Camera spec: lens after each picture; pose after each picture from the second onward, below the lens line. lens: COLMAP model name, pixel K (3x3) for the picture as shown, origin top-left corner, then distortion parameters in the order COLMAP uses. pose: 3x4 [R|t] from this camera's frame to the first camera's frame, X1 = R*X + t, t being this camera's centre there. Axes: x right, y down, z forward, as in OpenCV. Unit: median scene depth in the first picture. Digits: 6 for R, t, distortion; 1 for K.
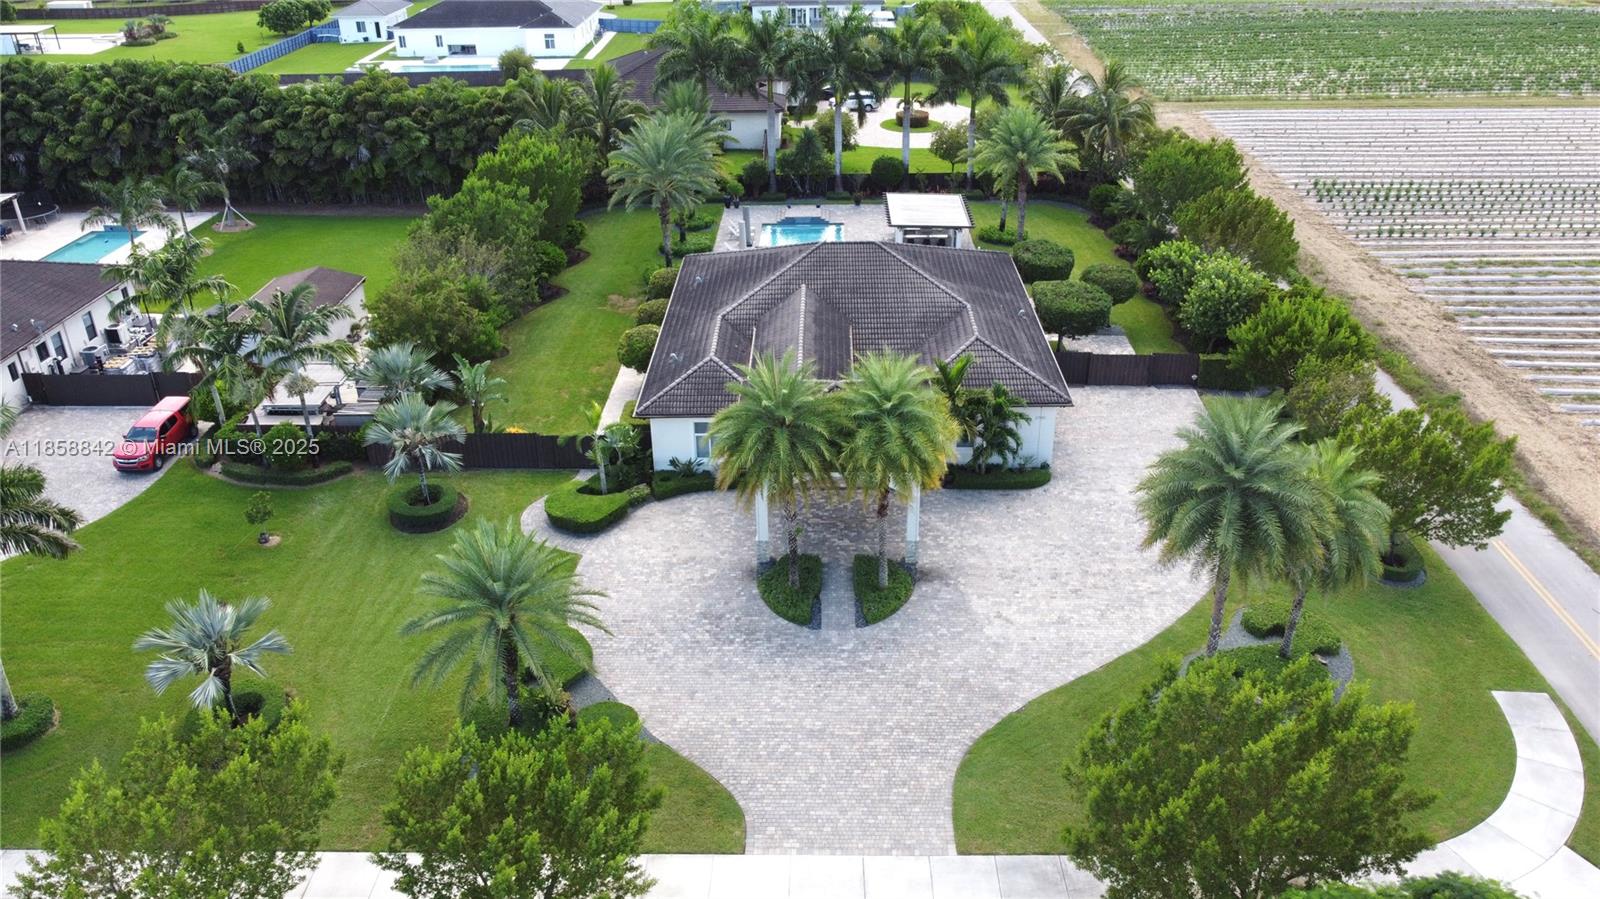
lens RADIAL K [[1216.7, 0, 793.9], [0, 1216.7, 440.2], [0, 0, 1]] dist [-0.005741, 0.000264]
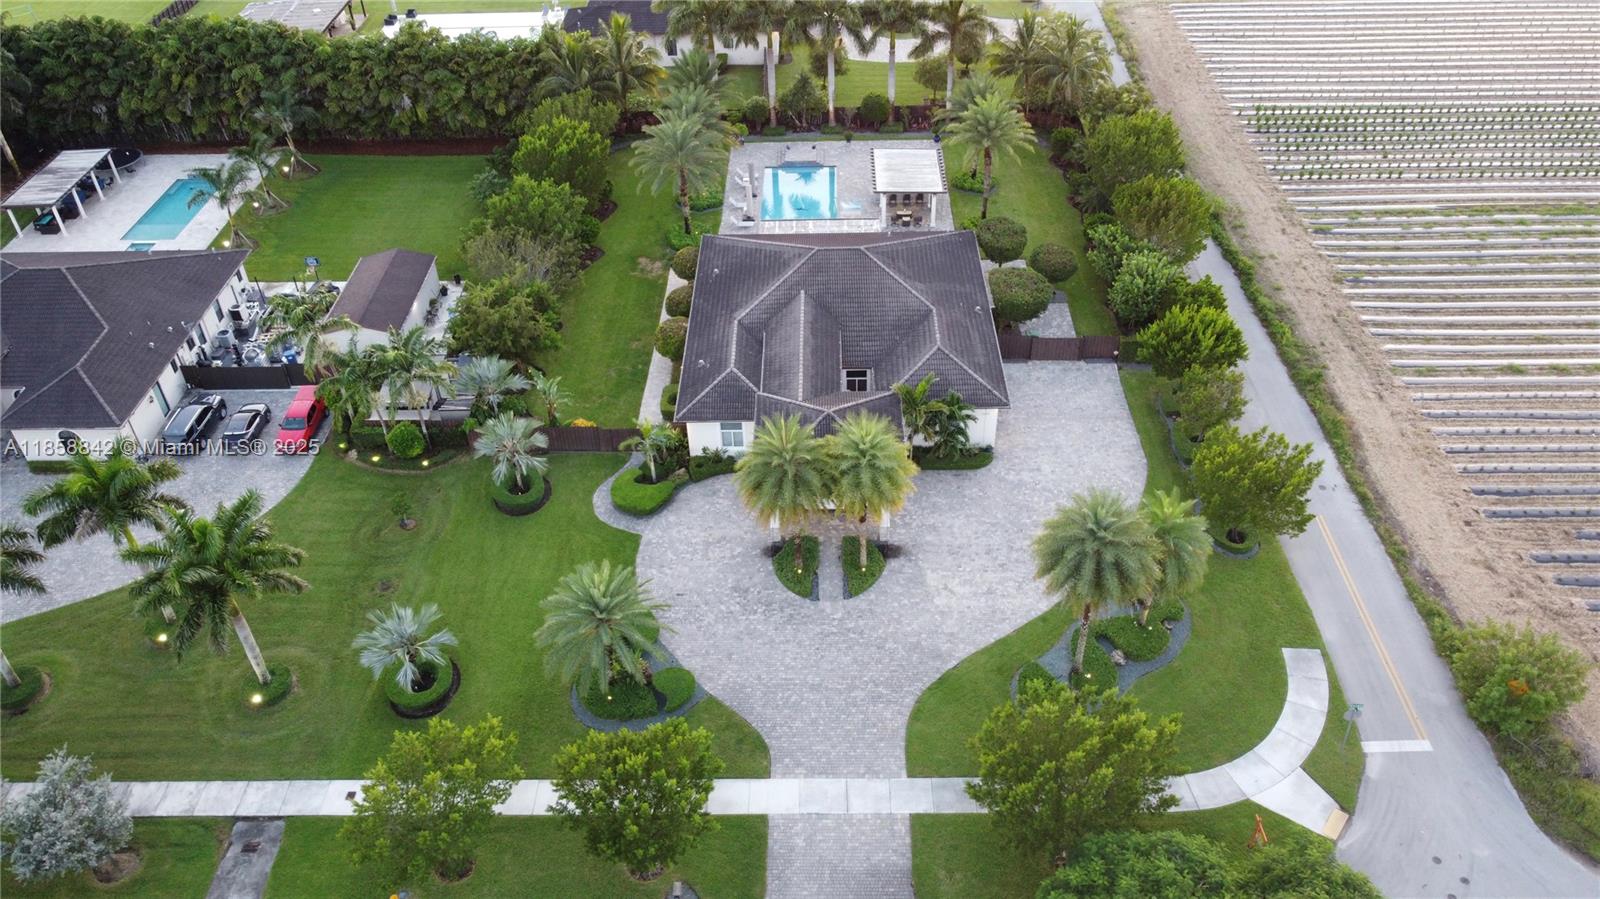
lens RADIAL K [[1202.6, 0, 794.5], [0, 1202.6, 456.8], [0, 0, 1]] dist [-0.004652, 0.001017]
pose [[0.999905, -0.013754, -0.000789, -0.001774], [0.013608, 0.977088, 0.212401, -0.254190], [-0.002150, -0.212391, 0.977182, -0.271526]]
